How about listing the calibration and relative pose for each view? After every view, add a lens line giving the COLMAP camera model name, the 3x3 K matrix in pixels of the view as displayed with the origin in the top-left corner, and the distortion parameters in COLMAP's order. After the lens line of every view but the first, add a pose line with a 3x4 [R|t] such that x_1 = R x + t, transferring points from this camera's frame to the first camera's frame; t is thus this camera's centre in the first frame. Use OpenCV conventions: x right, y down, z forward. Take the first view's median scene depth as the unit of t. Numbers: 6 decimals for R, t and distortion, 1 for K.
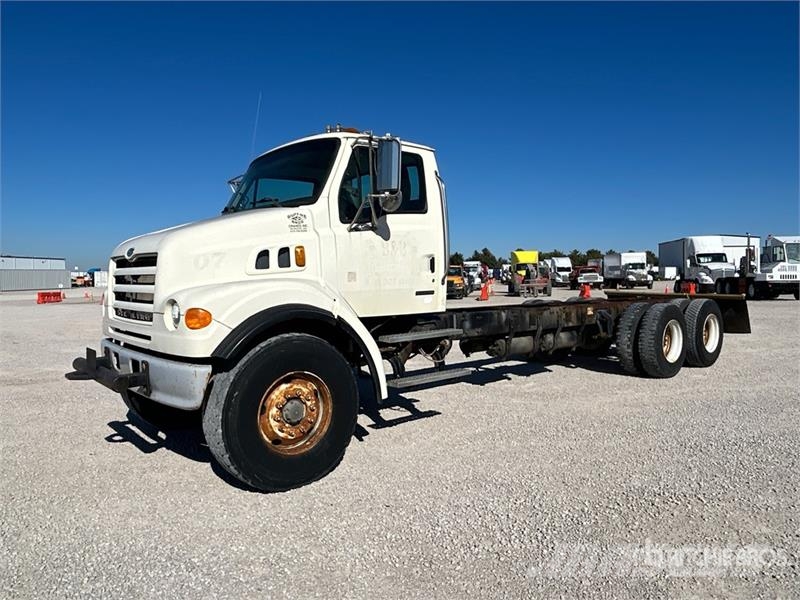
lens RADIAL K [[600.0, 0, 416.6], [0, 600.0, 292.9], [0, 0, 1]] dist [0.039729, -0.040474]
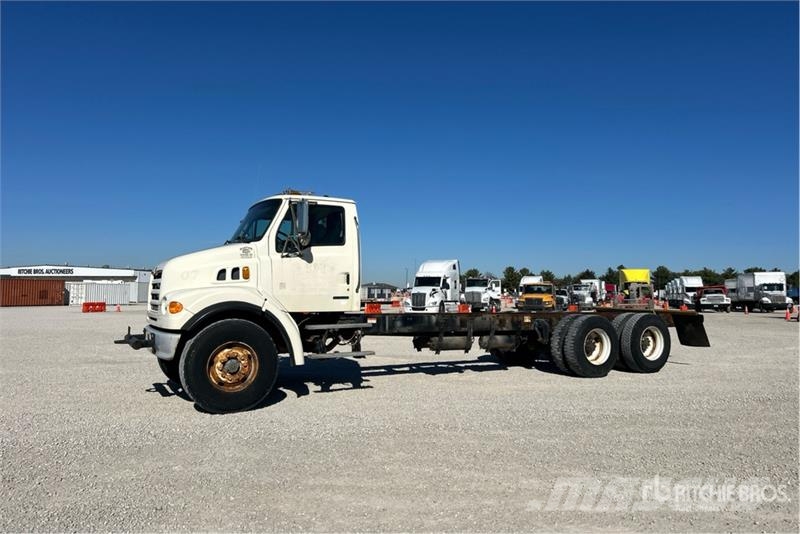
lens RADIAL K [[633.6, 0, 401.2], [0, 633.6, 264.7], [0, 0, 1]] dist [0.119704, -0.001695]
pose [[0.972748, 0.003524, -0.231837, 0.523396], [-0.020731, 0.997202, -0.071823, 0.027981], [0.230935, 0.074672, 0.970099, -0.501022]]
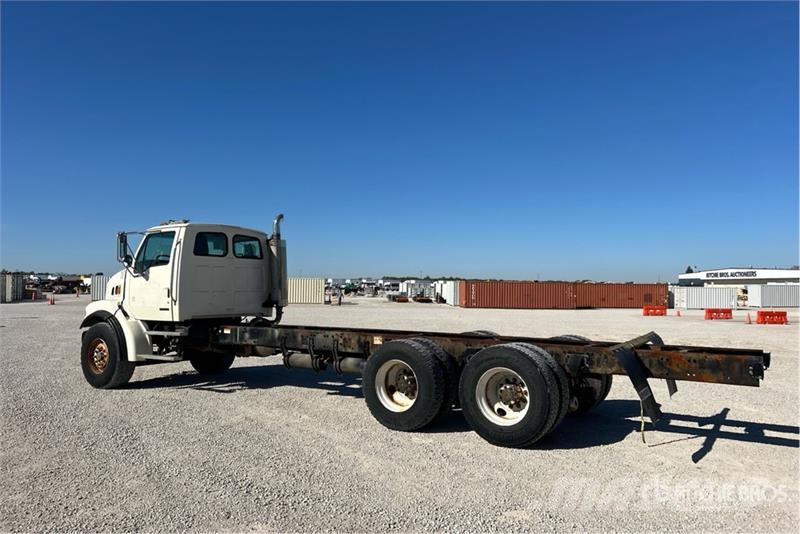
lens RADIAL K [[624.0, 0, 395.0], [0, 624.0, 269.4], [0, 0, 1]] dist [0.038643, 0.001311]
pose [[0.234746, -0.025379, -0.971725, 1.959827], [-0.034732, 0.998802, -0.034476, -0.076999], [0.971436, 0.041844, 0.233583, 1.218316]]
